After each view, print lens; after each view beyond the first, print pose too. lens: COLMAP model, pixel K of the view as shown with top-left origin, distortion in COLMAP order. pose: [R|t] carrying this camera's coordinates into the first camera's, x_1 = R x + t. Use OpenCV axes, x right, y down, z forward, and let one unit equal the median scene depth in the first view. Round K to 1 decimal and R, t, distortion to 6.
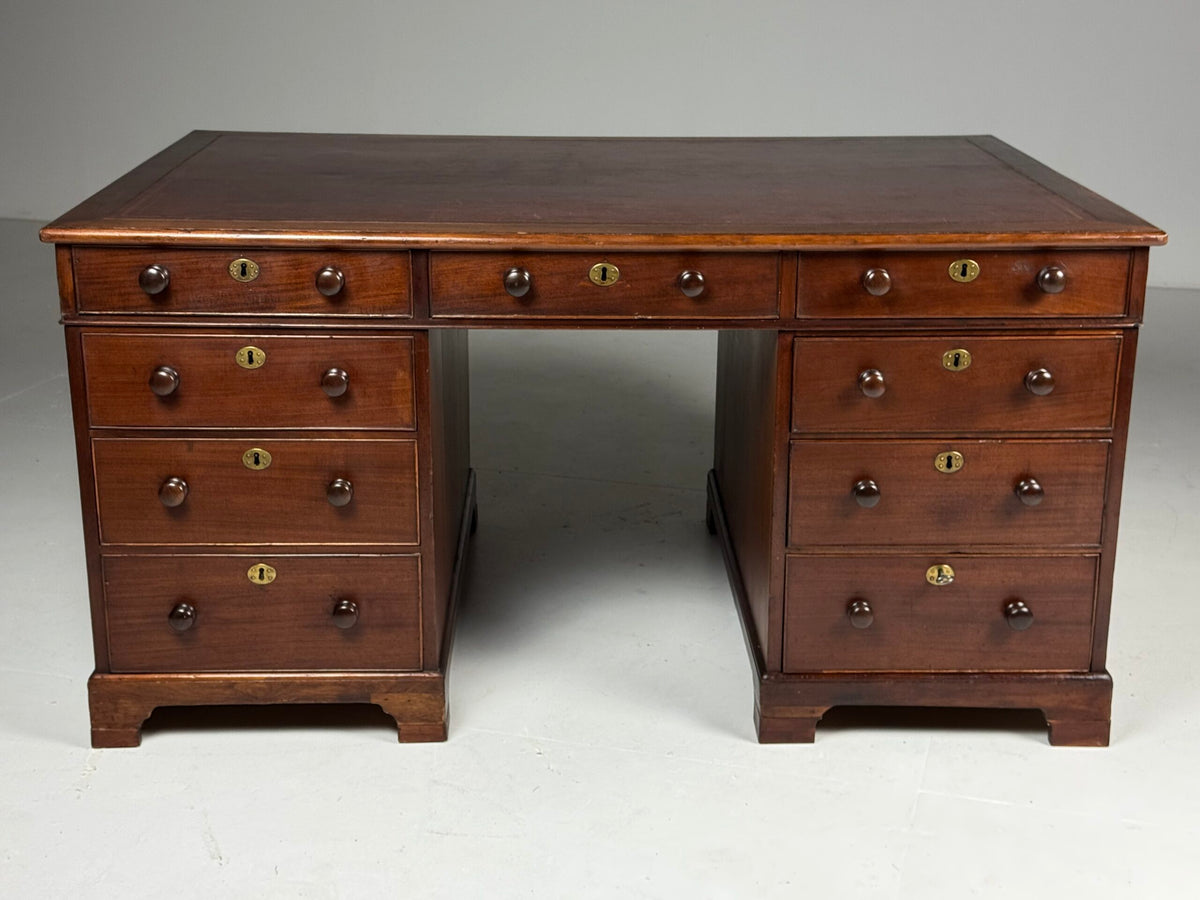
lens RADIAL K [[1734.7, 0, 600.0], [0, 1734.7, 450.0], [0, 0, 1]] dist [0.121251, -0.024924]
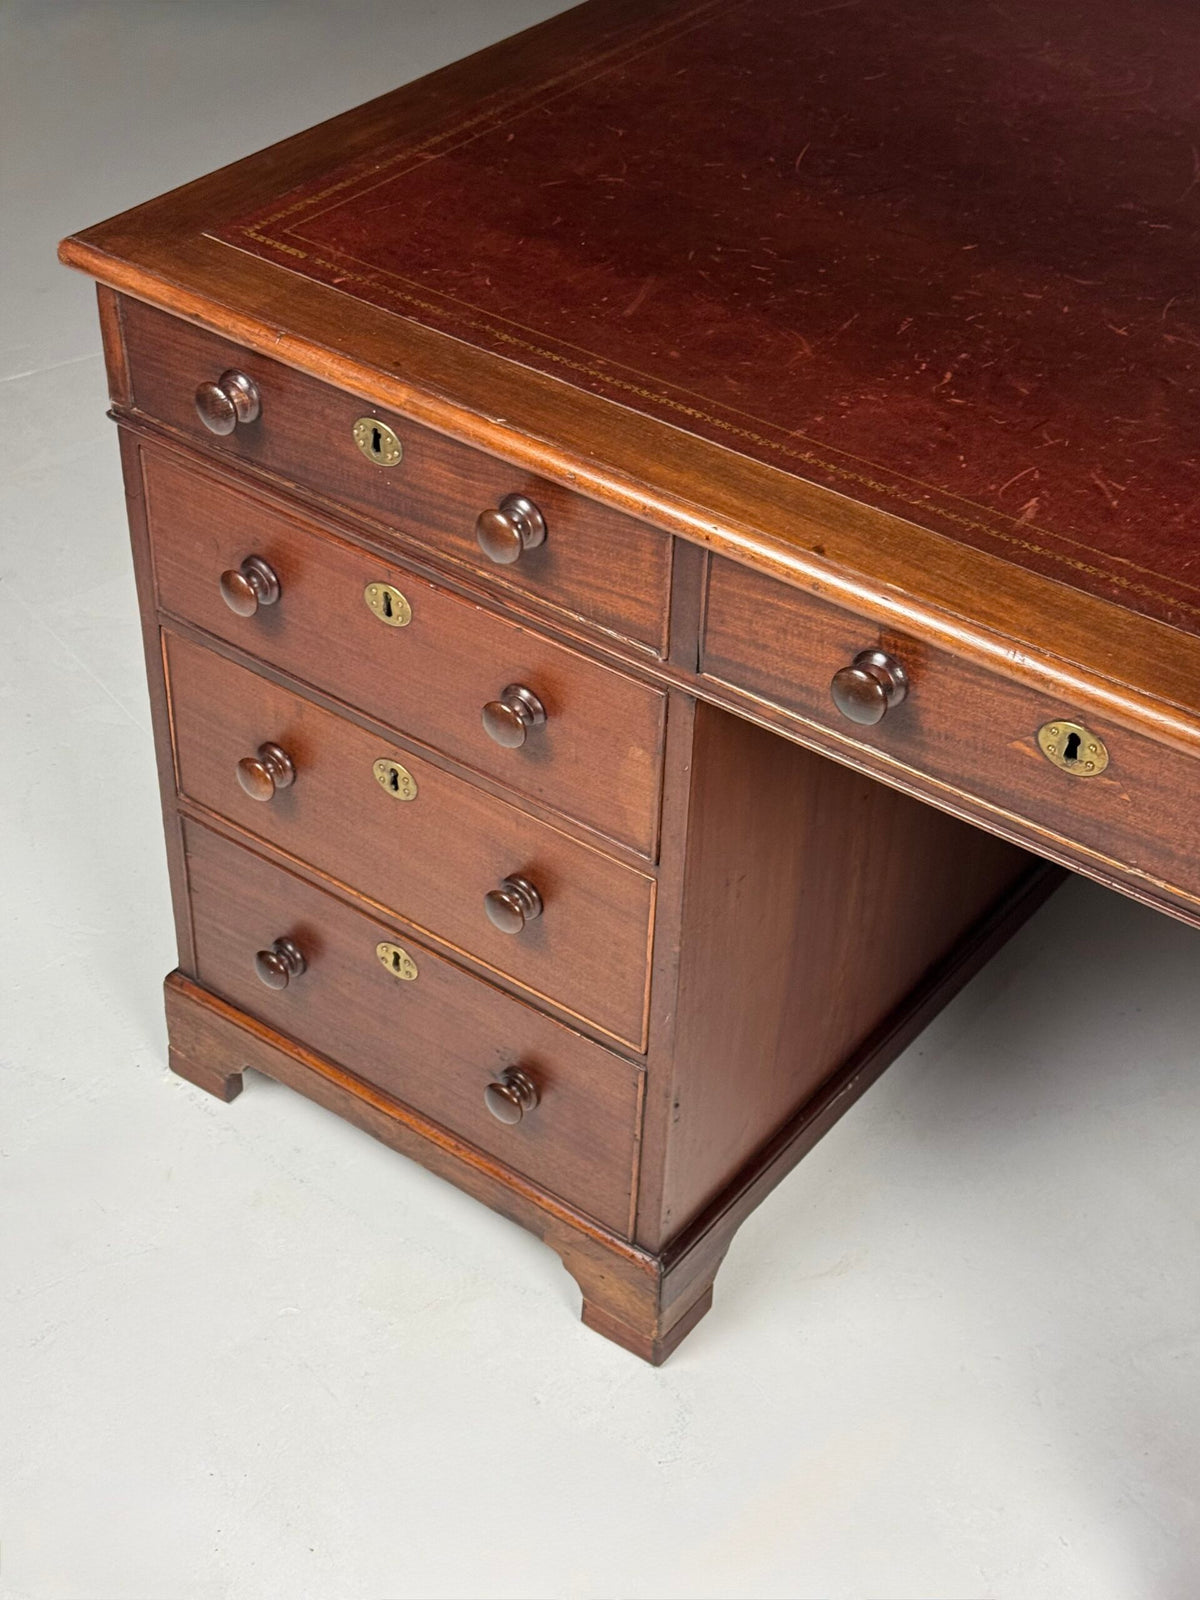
lens RADIAL K [[2313.0, 0, 600.0], [0, 2313.0, 800.0], [0, 0, 1]] dist [0.121251, -0.024924]
pose [[0.785224, 0.401531, -0.471377, 0.163165], [-0.213076, 0.889977, 0.403162, -0.268895], [0.581397, -0.216134, 0.784388, 0.514661]]
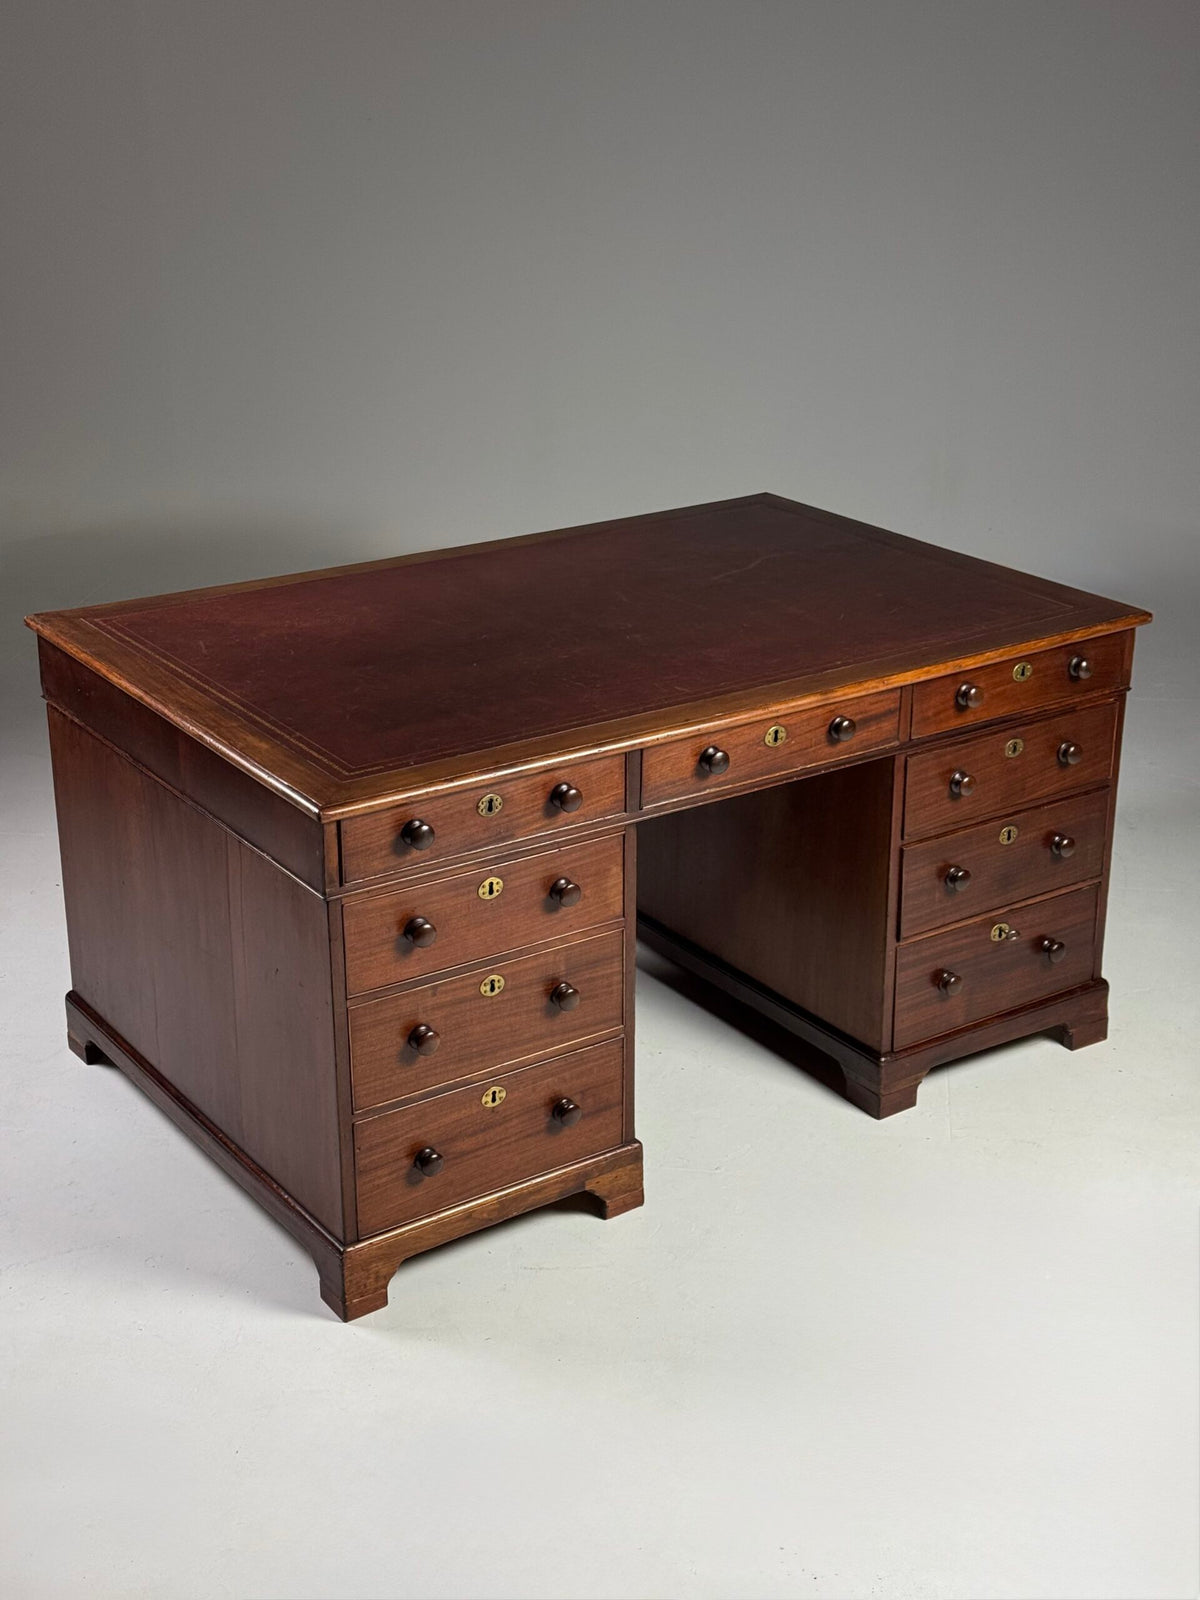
lens RADIAL K [[2185.3, 0, 600.0], [0, 2185.3, 800.0], [0, 0, 1]] dist [0.103467, -0.021874]
pose [[0.834151, -0.209625, 0.510147, -0.753950], [0.171616, 0.977689, 0.121130, -0.236205], [-0.524157, -0.013491, 0.851515, -0.079420]]
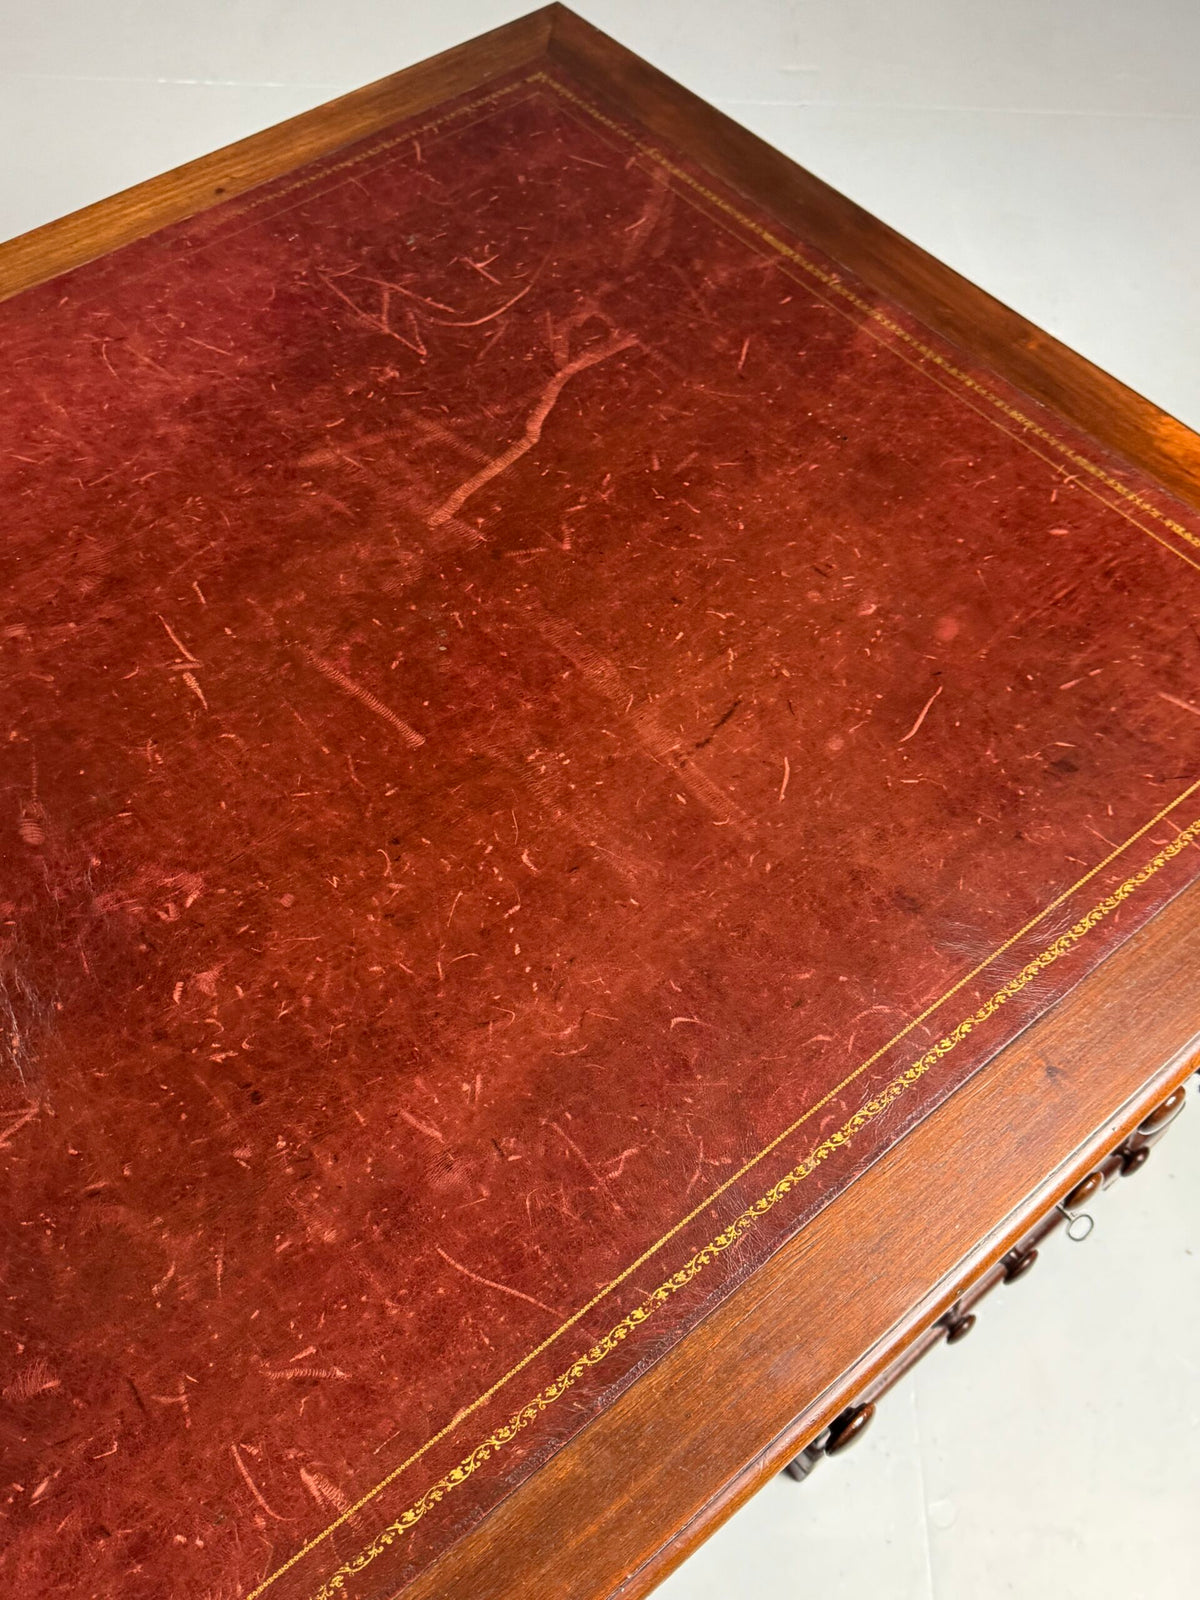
lens RADIAL K [[1444.8, 0, 616.2], [0, 1444.8, 809.9], [0, 0, 1]] dist [0.179904, -0.424108]
pose [[0.769607, -0.529197, 0.357288, -0.026005], [0.169589, 0.708872, 0.684646, -0.392854], [-0.615585, -0.466317, 0.635299, 0.859608]]
